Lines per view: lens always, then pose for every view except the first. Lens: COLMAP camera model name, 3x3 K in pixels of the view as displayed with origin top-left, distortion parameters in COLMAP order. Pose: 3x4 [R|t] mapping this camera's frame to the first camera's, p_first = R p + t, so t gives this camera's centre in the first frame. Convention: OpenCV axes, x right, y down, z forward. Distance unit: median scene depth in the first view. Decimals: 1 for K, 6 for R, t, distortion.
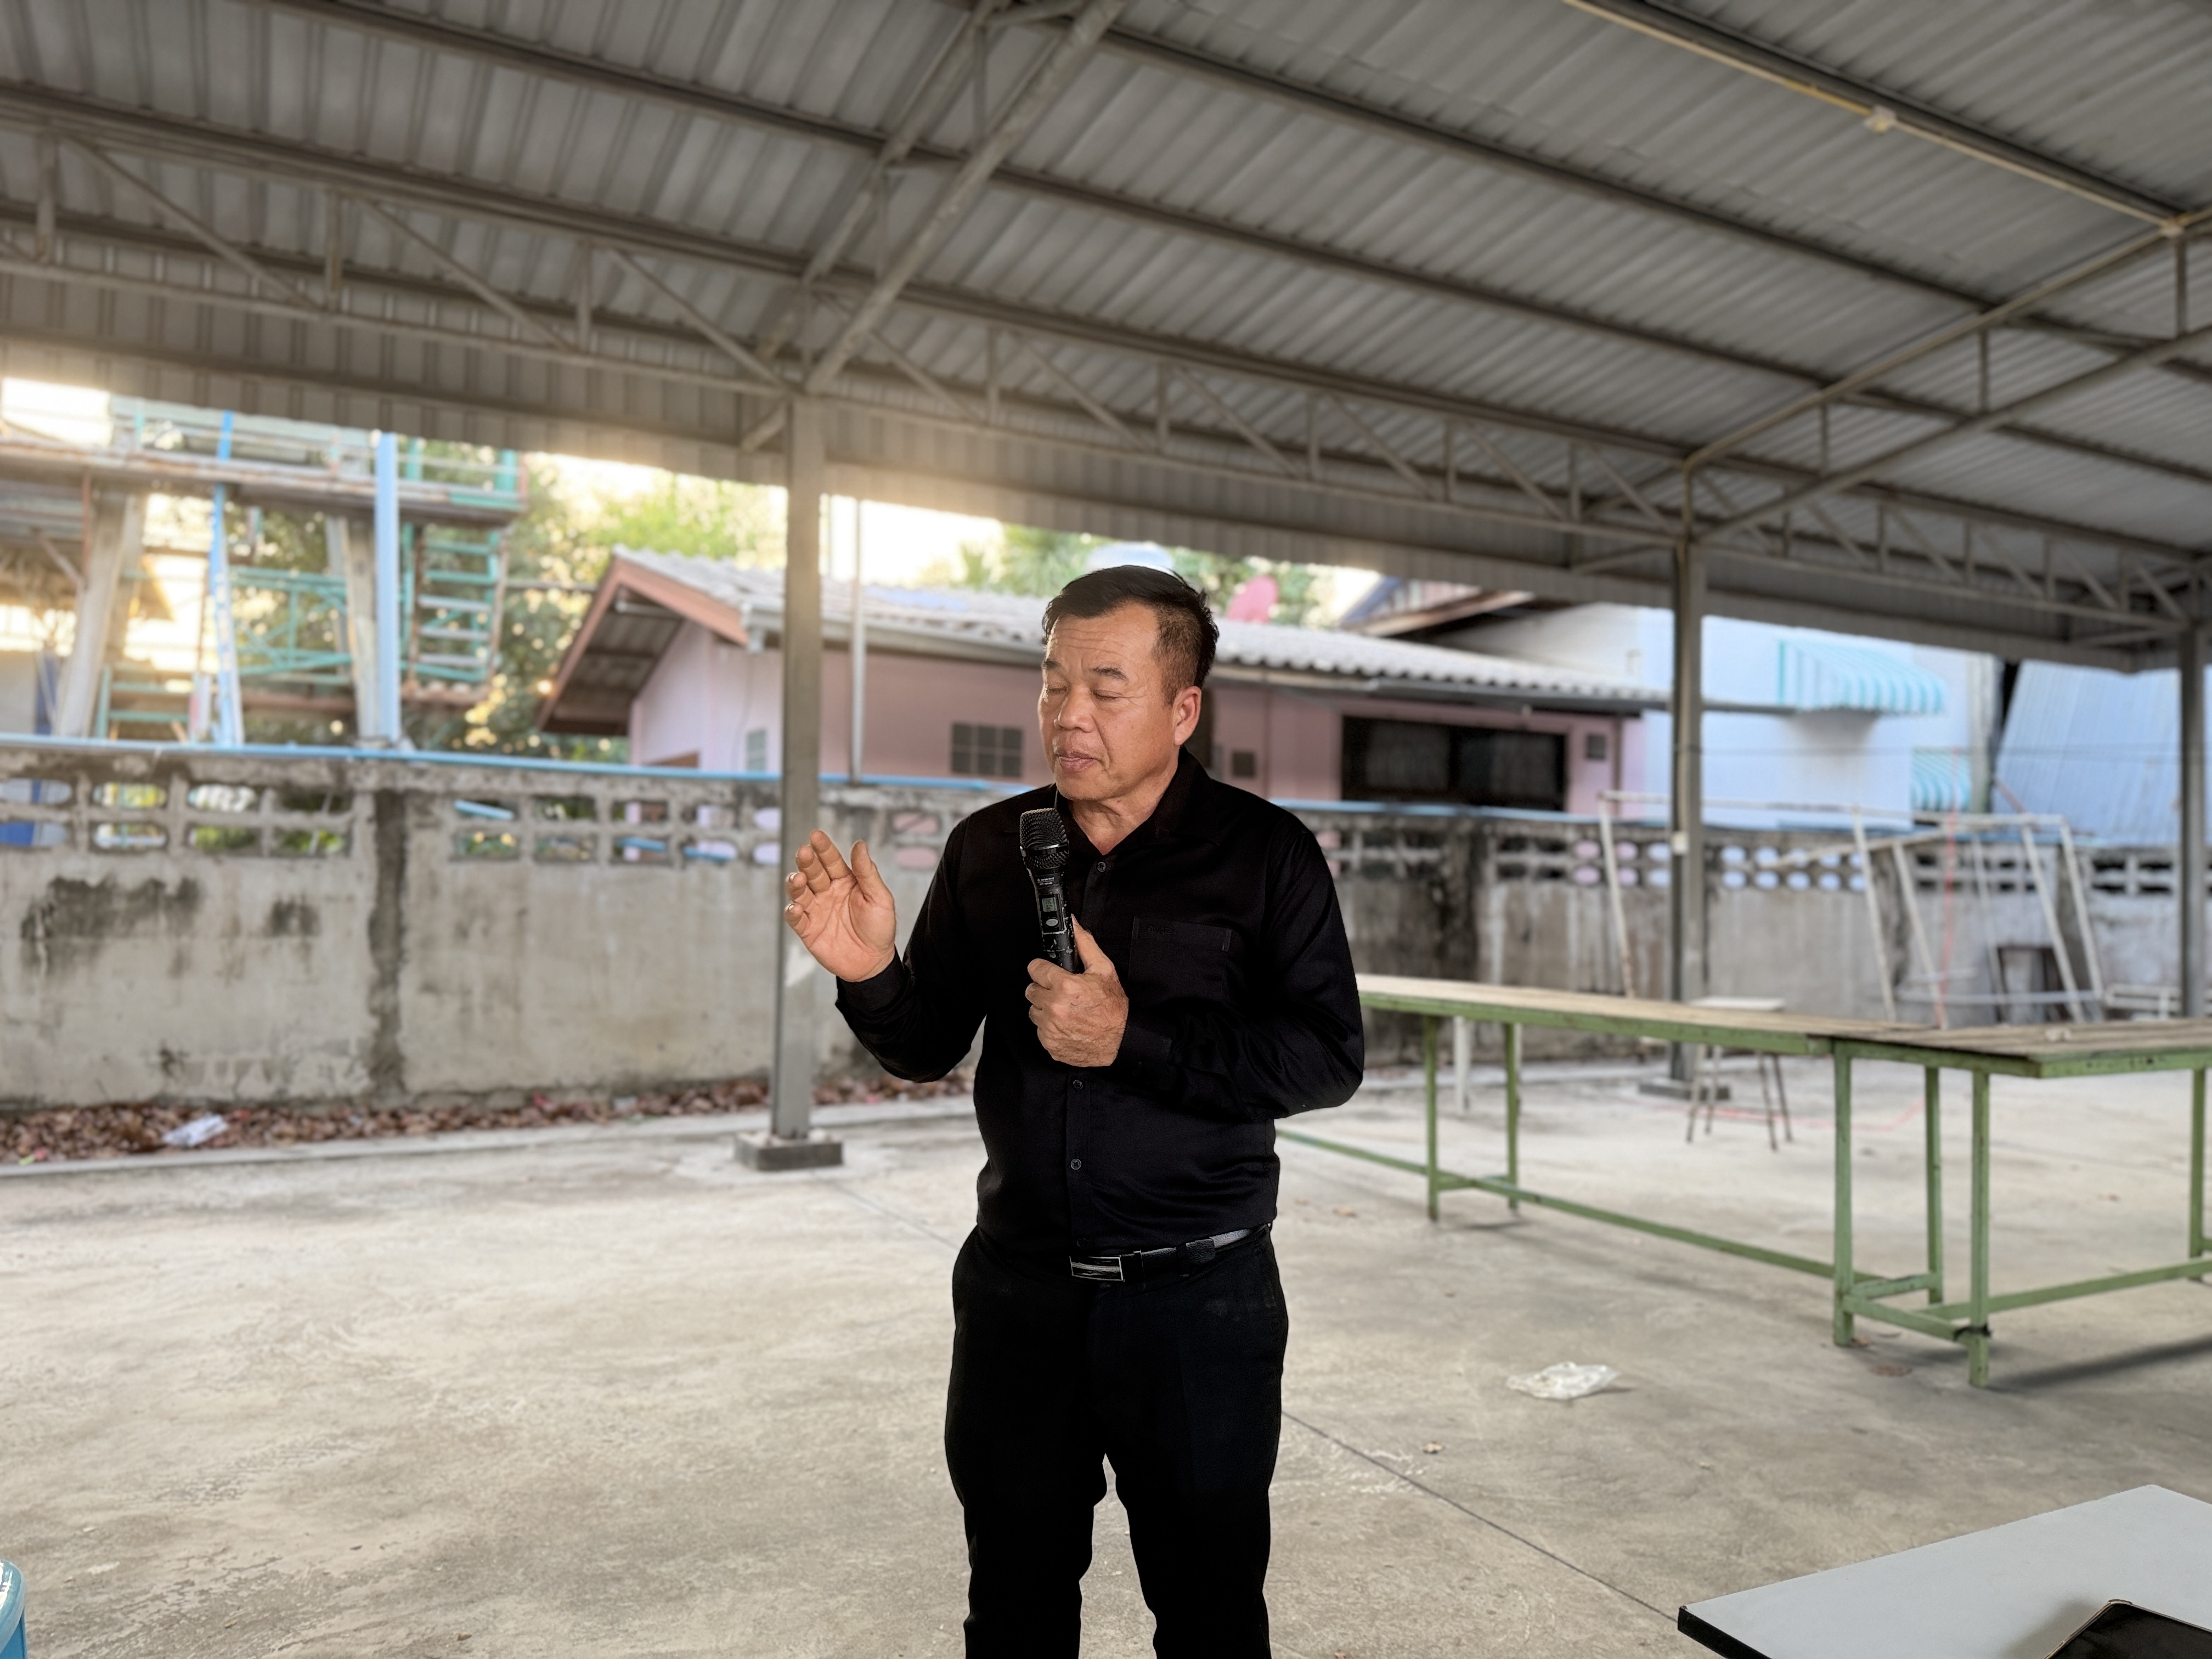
lens RADIAL K [[1543.0, 0, 1121.5], [0, 1543.0, 848.1], [0, 0, 1]] dist [0.100416, -0.141012]
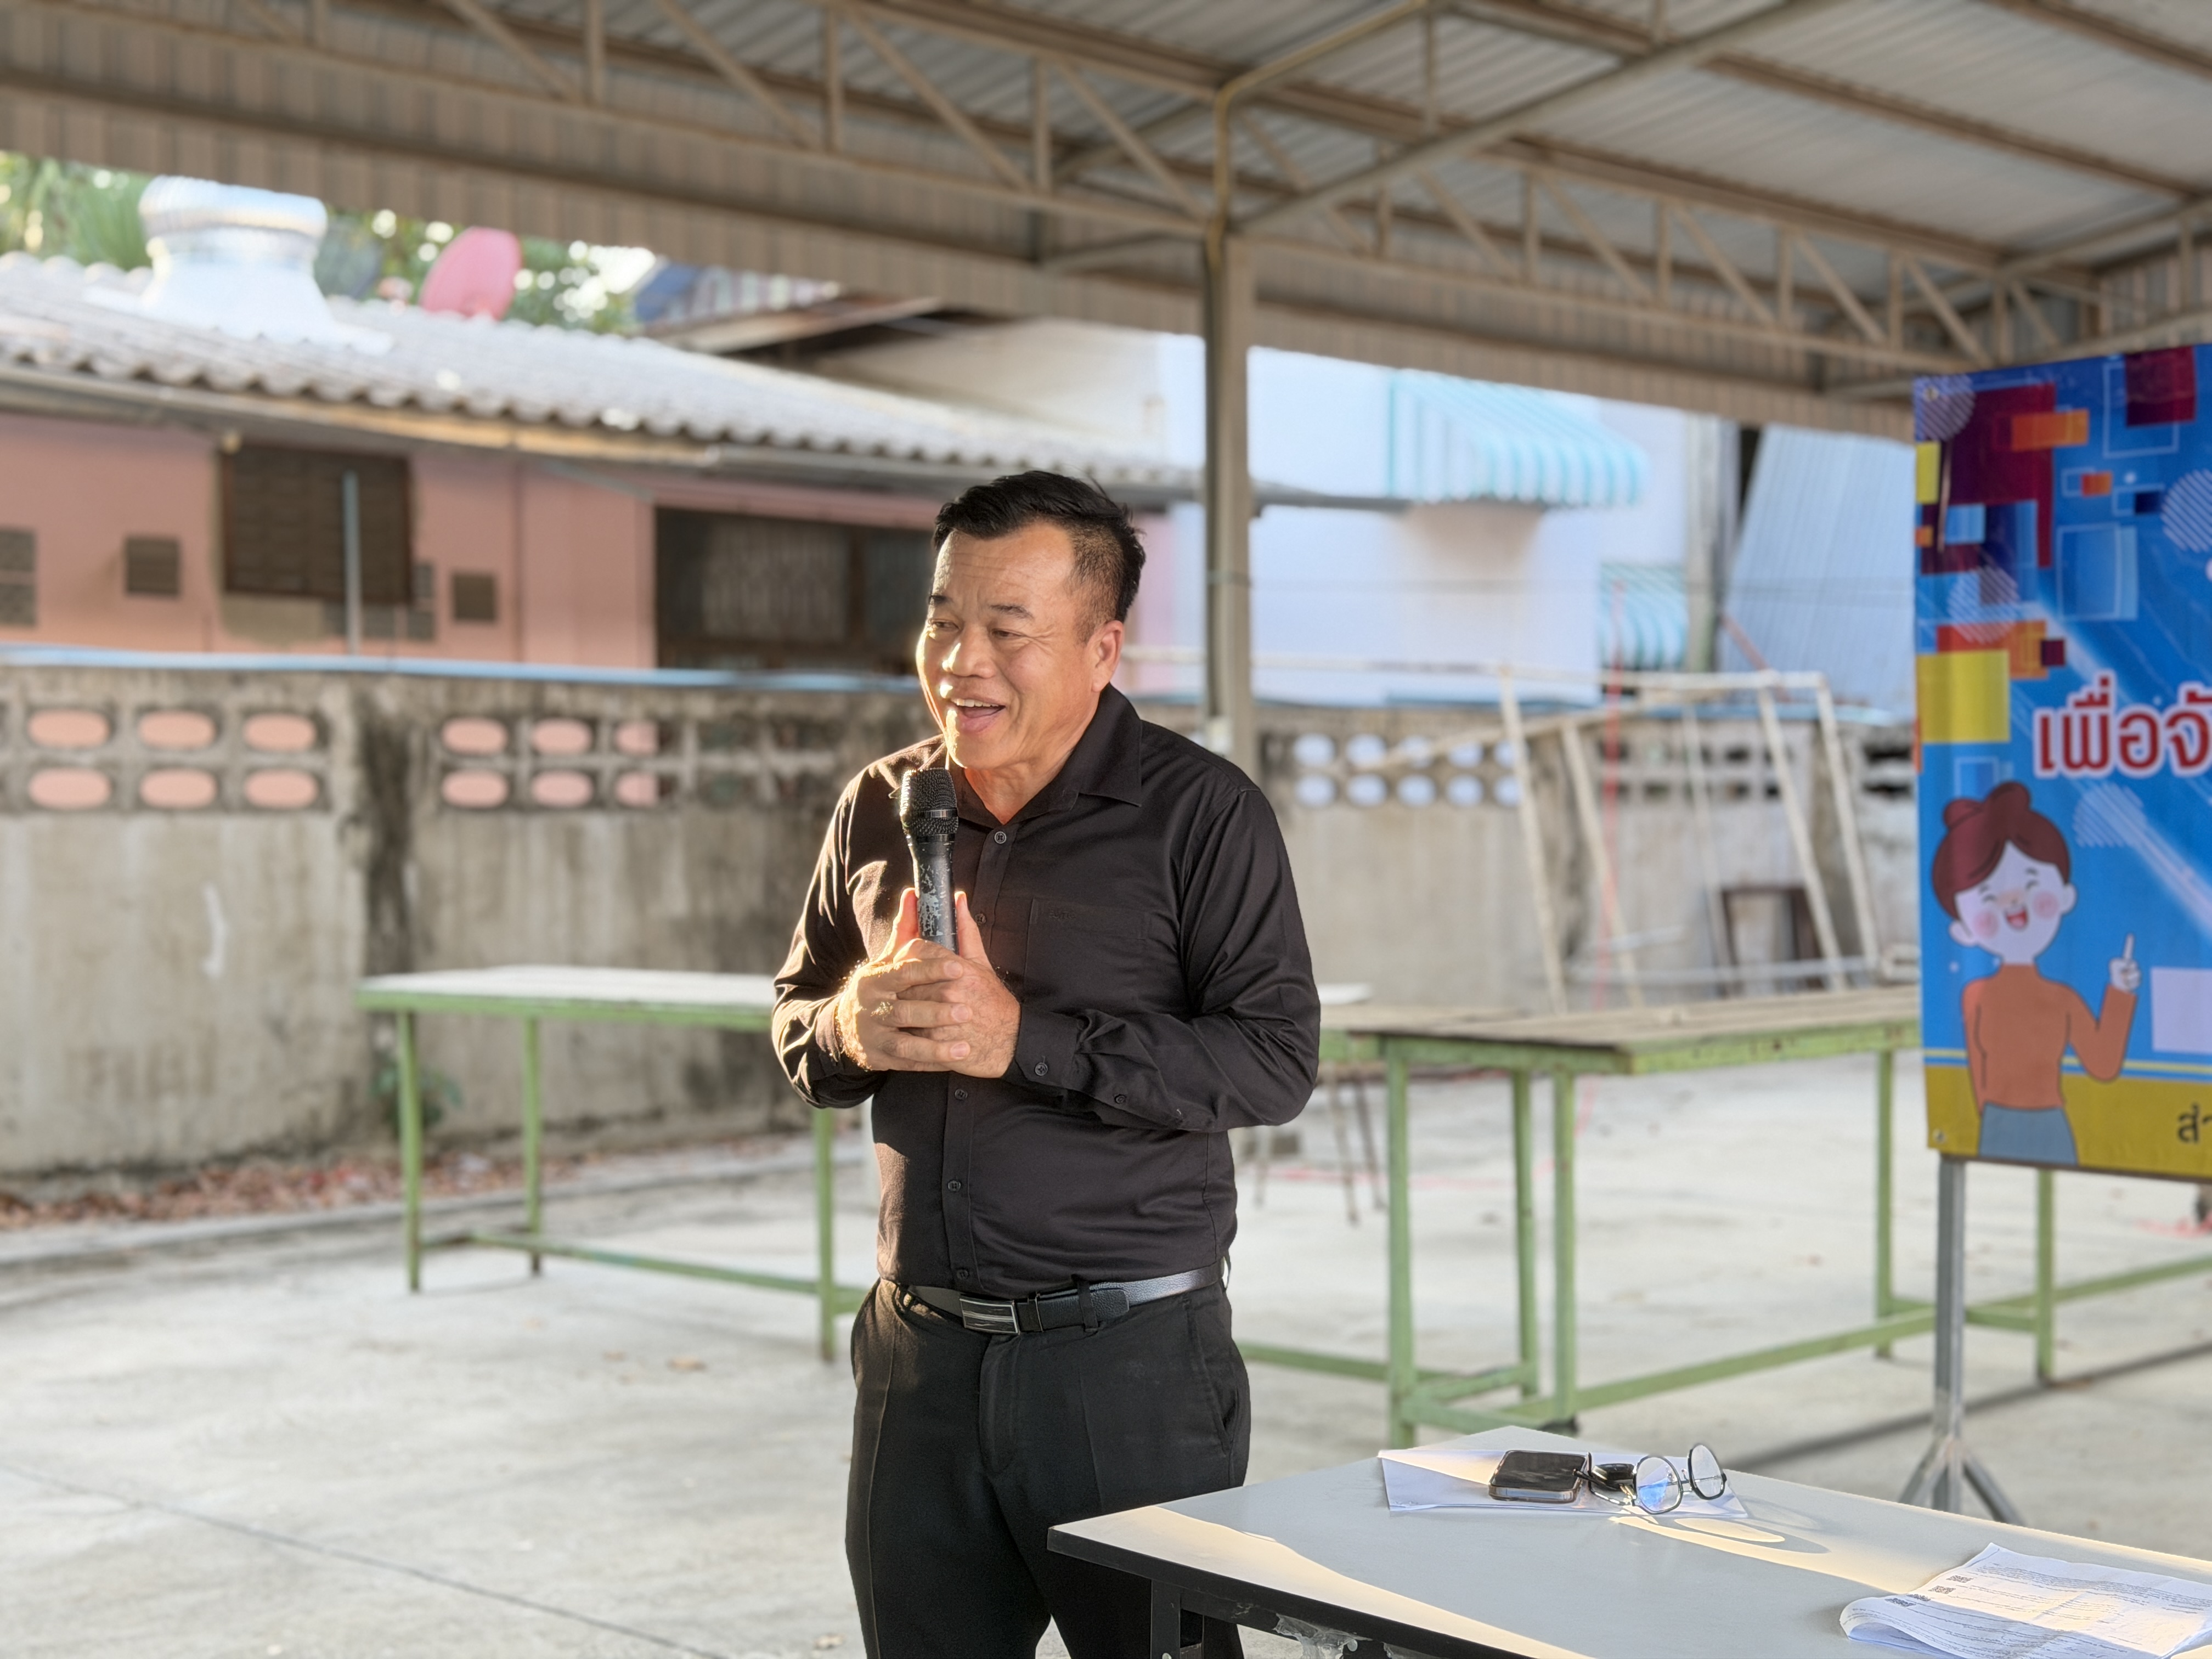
lens RADIAL K [[3061.5, 0, 1047.9], [0, 3061.5, 826.2], [0, 0, 1]] dist [0.109670, -0.106438]
pose [[0.963267, -0.024827, 0.267395, -0.018952], [0.016580, 0.999316, 0.033056, -0.006807], [-0.268032, -0.027408, 0.963020, -0.099223]]
